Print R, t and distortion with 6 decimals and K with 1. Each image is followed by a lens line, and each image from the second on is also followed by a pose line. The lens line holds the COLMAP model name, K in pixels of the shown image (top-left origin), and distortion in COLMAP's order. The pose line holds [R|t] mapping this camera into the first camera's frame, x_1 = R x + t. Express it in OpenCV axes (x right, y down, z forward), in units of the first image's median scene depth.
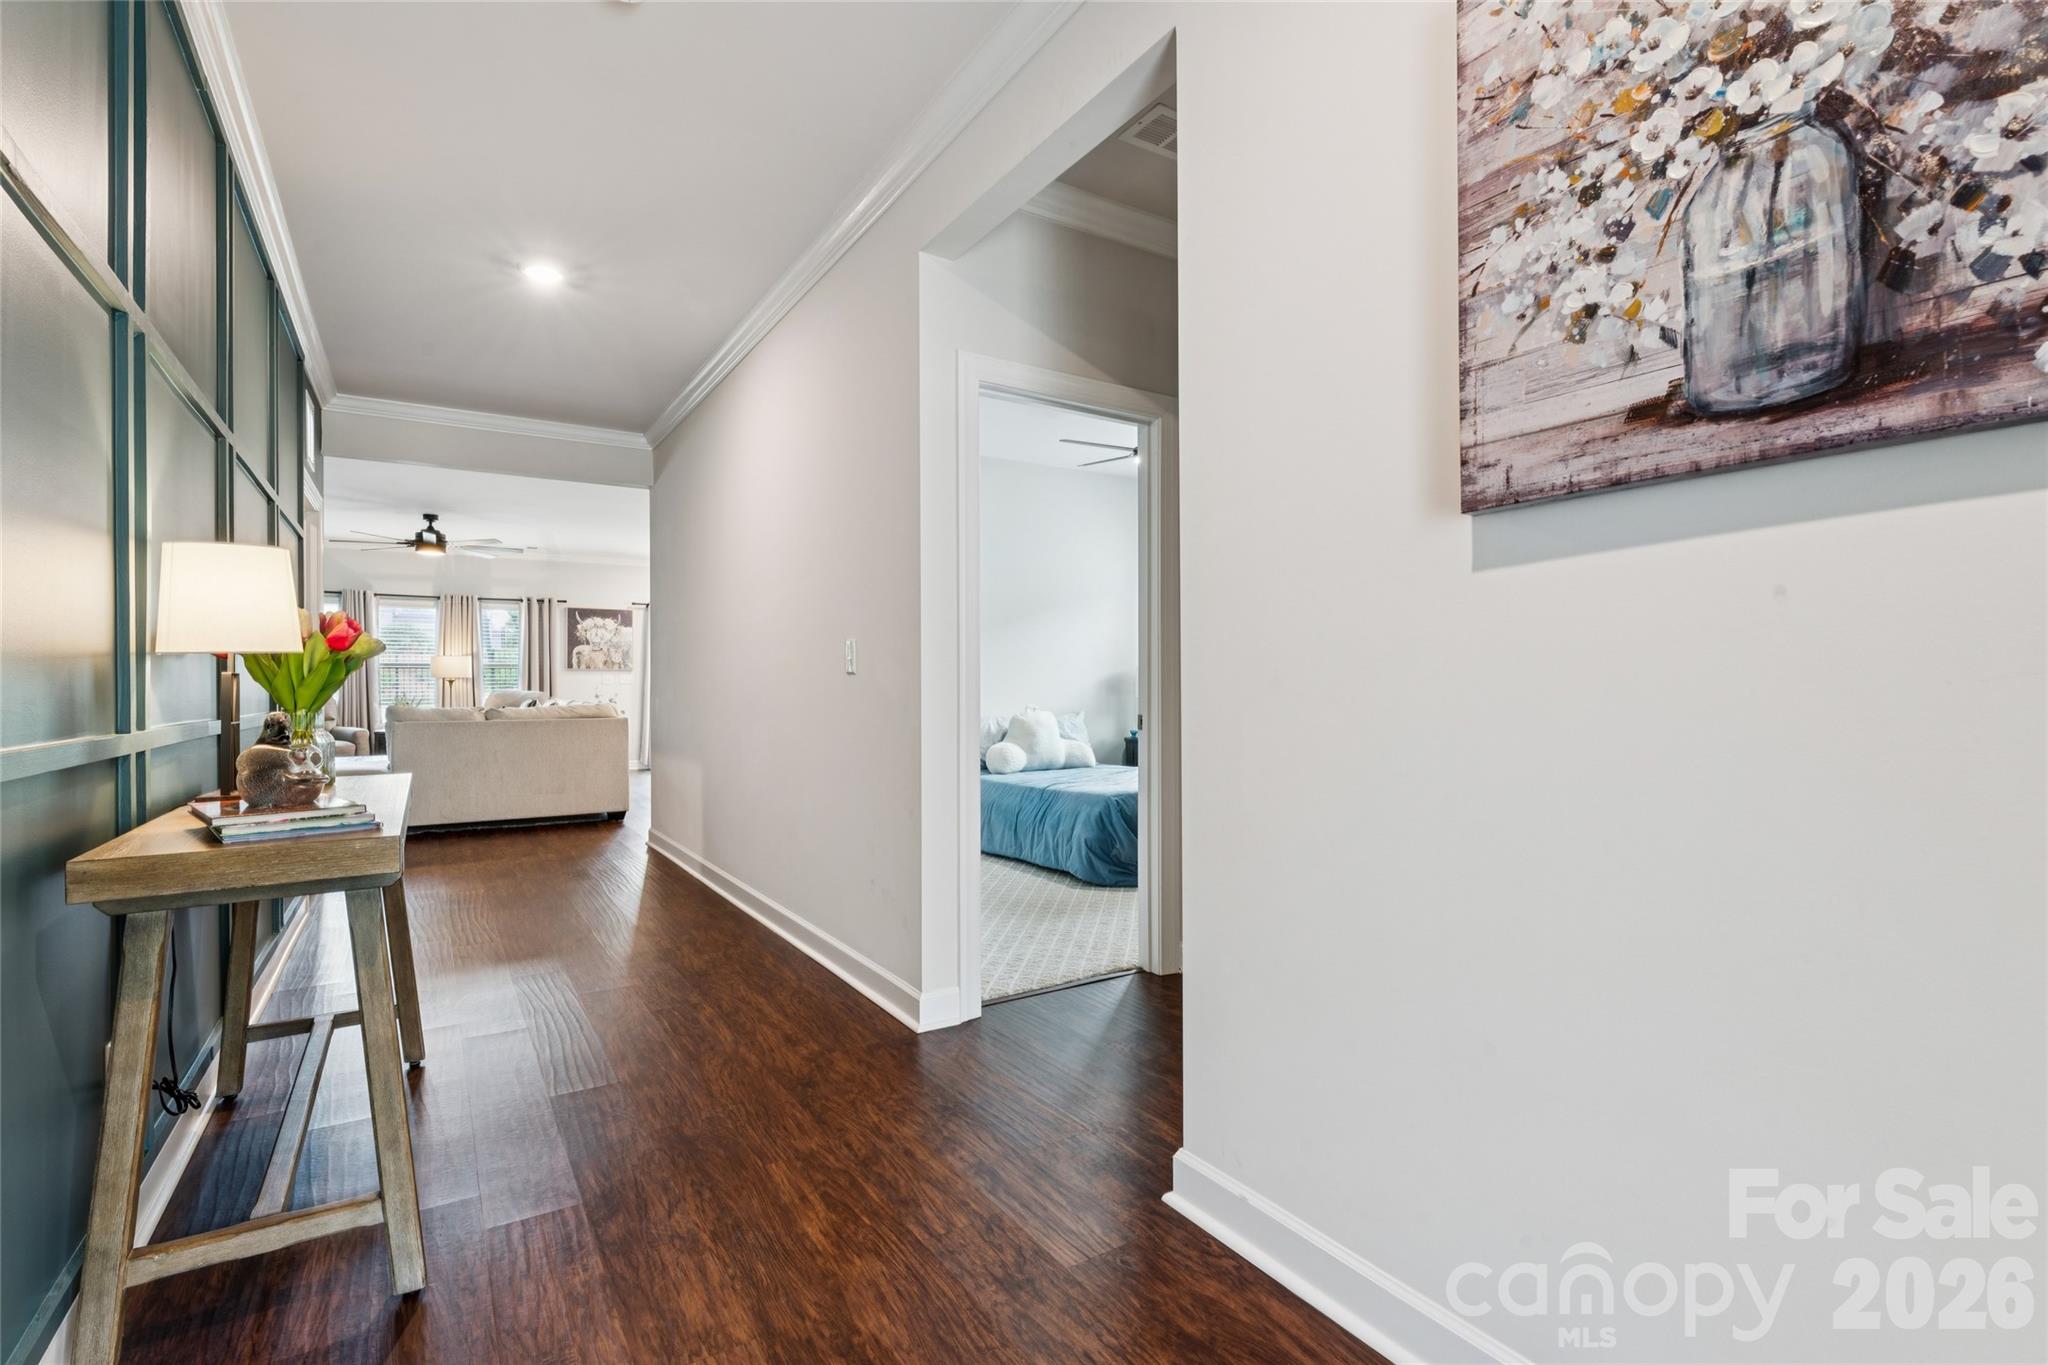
lens RADIAL K [[942.4, 0, 1030.2], [0, 942.4, 684.2], [0, 0, 1]] dist [0.003102, 0.000140]
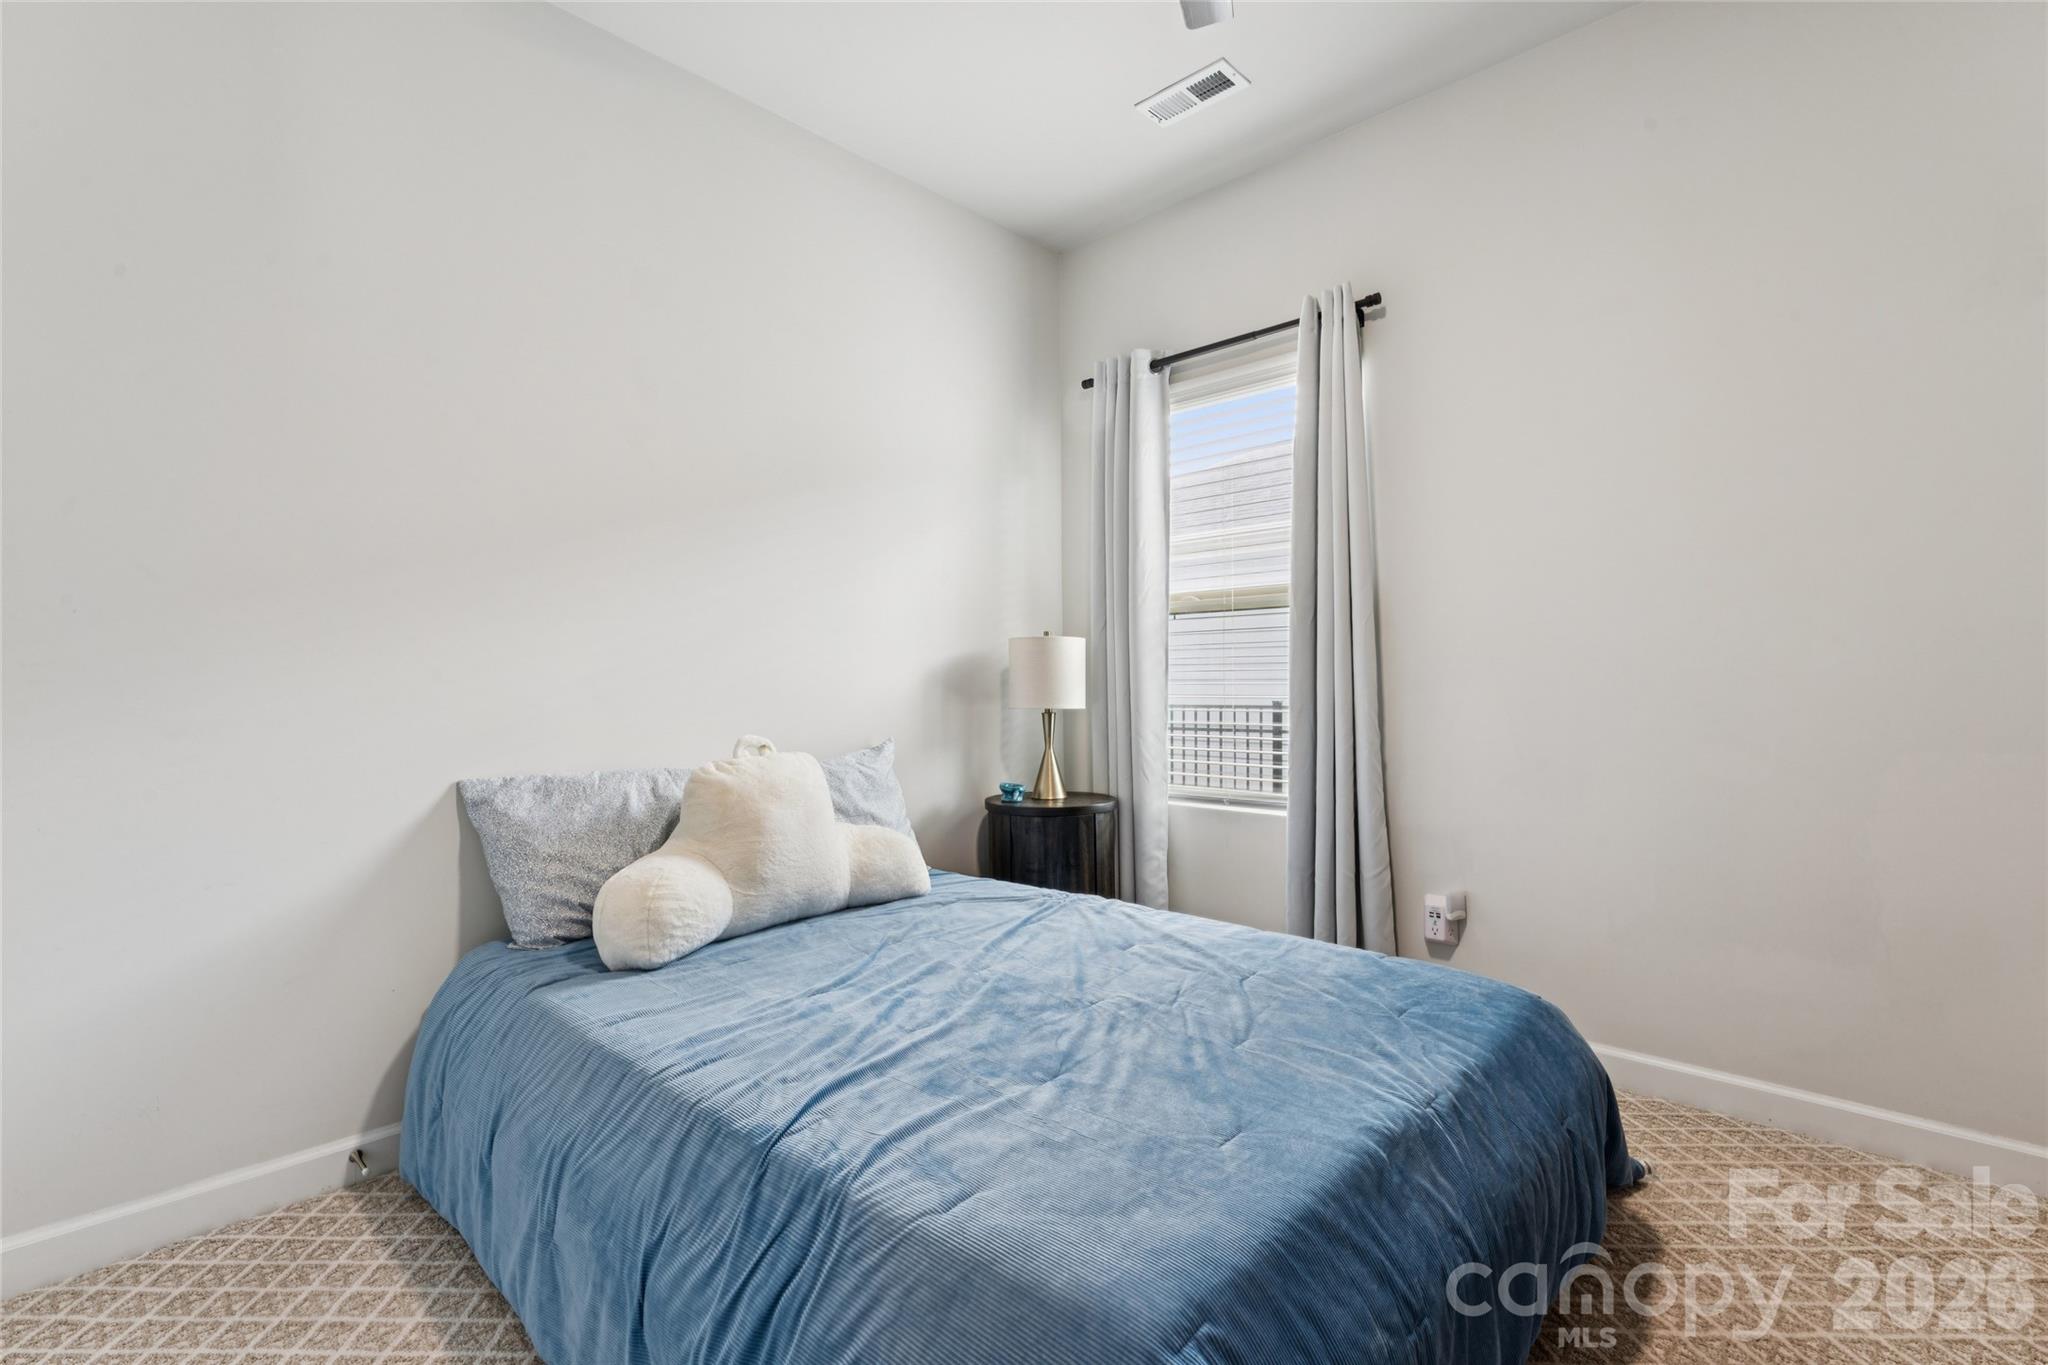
lens RADIAL K [[942.4, 0, 1029.9], [0, 942.4, 679.2], [0, 0, 1]] dist [0.003102, 0.000140]
pose [[0.973431, 0.001105, 0.228979, 0.022021], [-0.000411, 0.999995, -0.003077, 0.001972], [-0.228981, 0.002901, 0.973426, 0.644896]]
